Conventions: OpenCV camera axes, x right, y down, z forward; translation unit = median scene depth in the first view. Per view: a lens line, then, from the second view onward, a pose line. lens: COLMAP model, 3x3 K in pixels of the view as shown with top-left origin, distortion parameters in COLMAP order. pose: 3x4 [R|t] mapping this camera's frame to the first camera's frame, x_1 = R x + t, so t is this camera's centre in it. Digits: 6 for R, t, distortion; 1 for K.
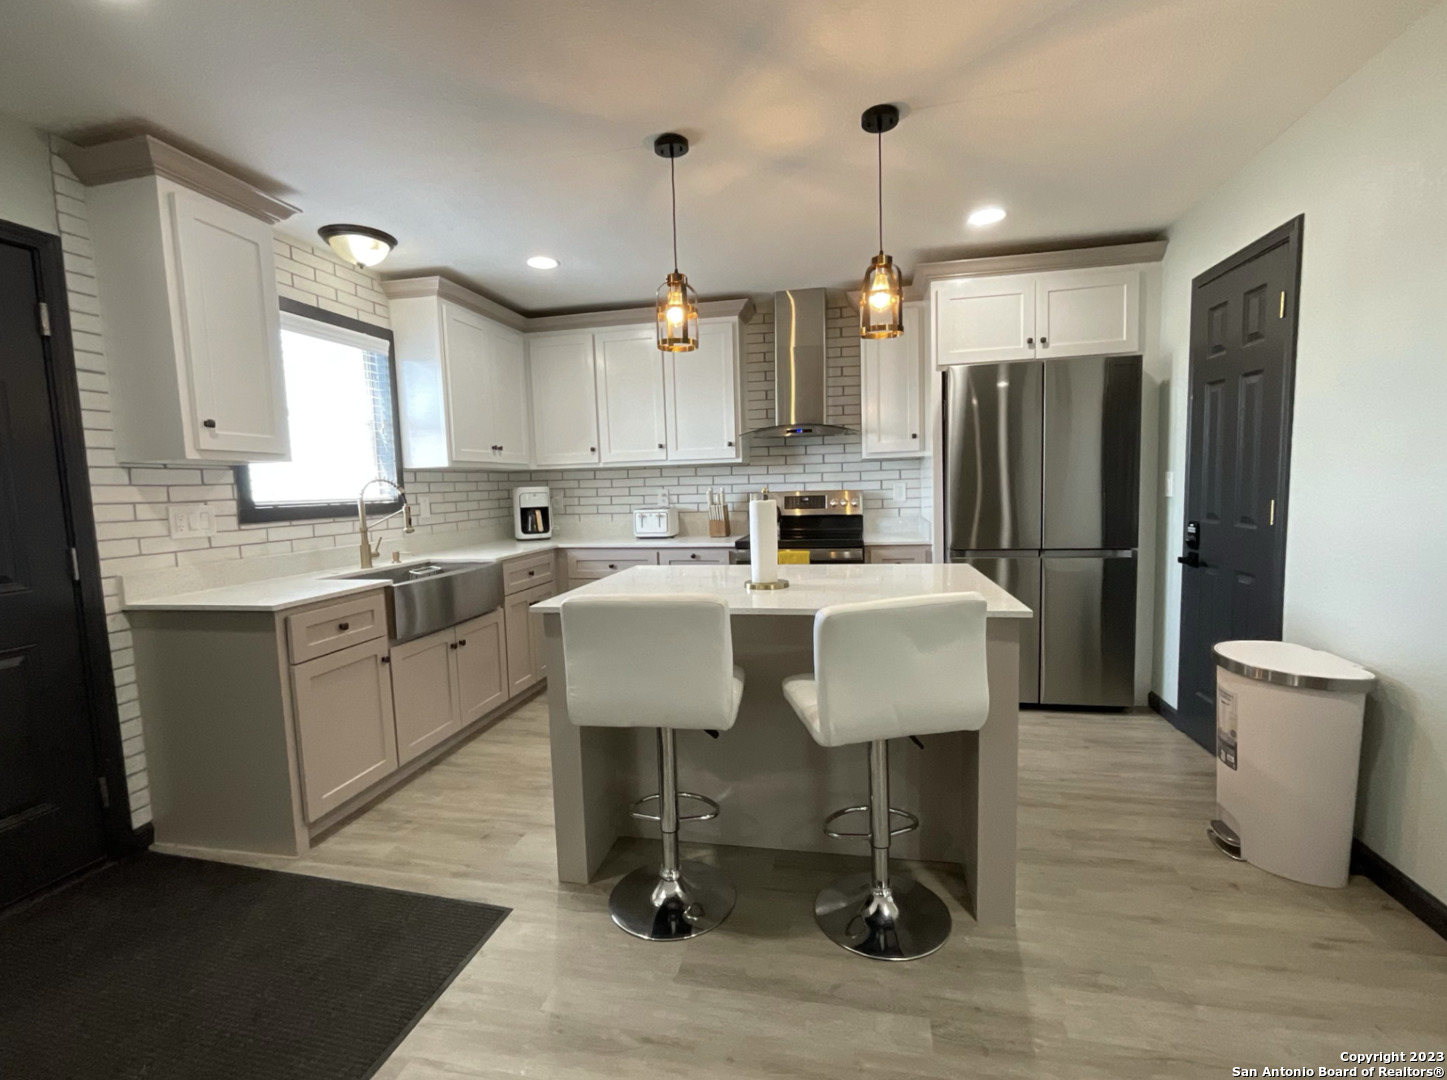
lens RADIAL K [[647.7, 0, 725.0], [0, 647.7, 541.8], [0, 0, 1]] dist [-0.000235, 0.001219]
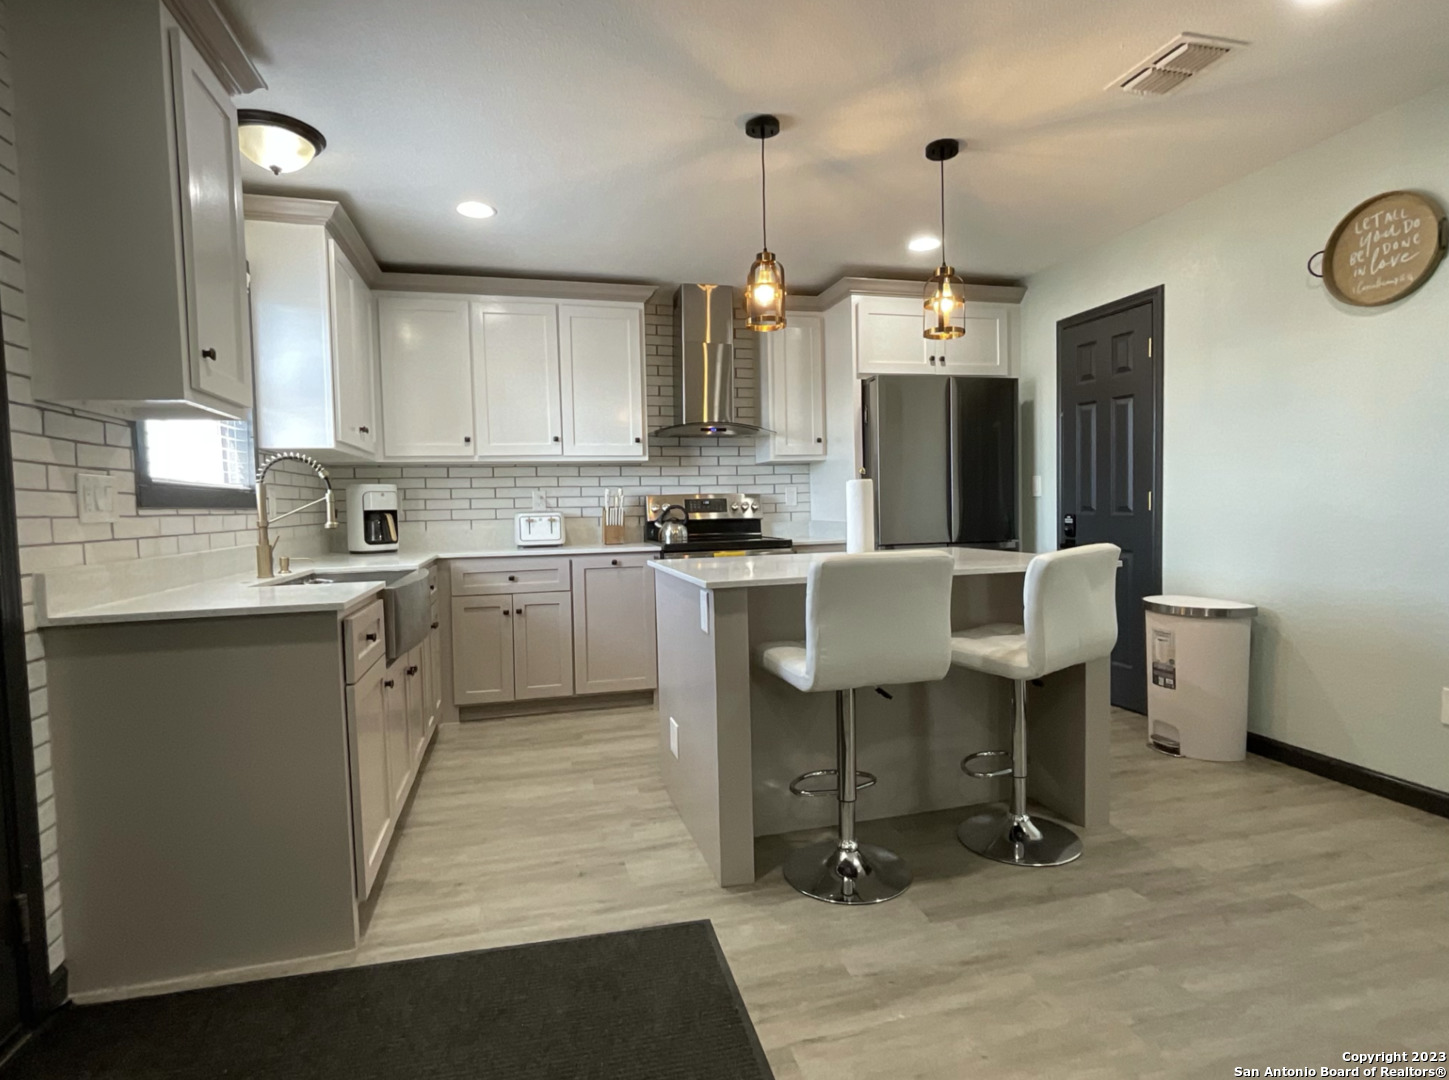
lens RADIAL K [[749.3, 0, 724.5], [0, 749.3, 540.0], [0, 0, 1]] dist [-0.005580, -0.001287]
pose [[0.892302, -0.011318, 0.451296, -0.554437], [0.036565, 0.998213, -0.047263, 0.066645], [-0.449955, 0.058674, 0.891122, 0.026377]]
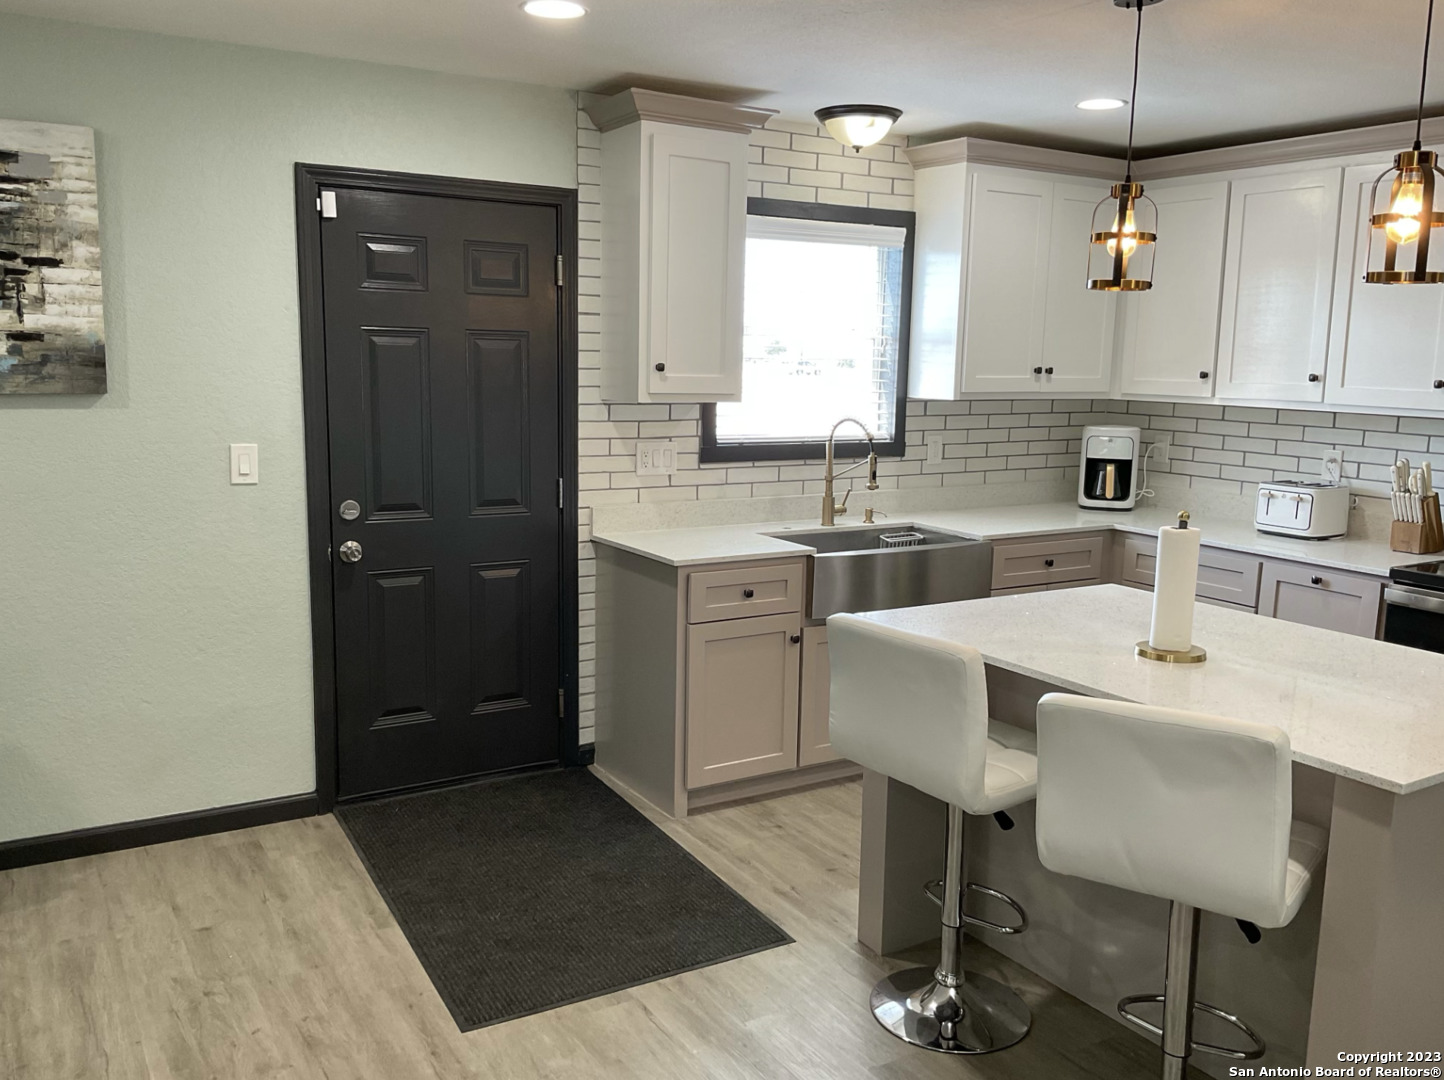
lens RADIAL K [[1202.1, 0, 722.0], [0, 1202.1, 540.0], [0, 0, 1]] dist [0.112726, -0.223866]
pose [[0.684513, 0.155272, -0.712272, 0.515462], [-0.105424, 0.987867, 0.114035, -0.117889], [0.721337, -0.002968, 0.692578, -0.170714]]
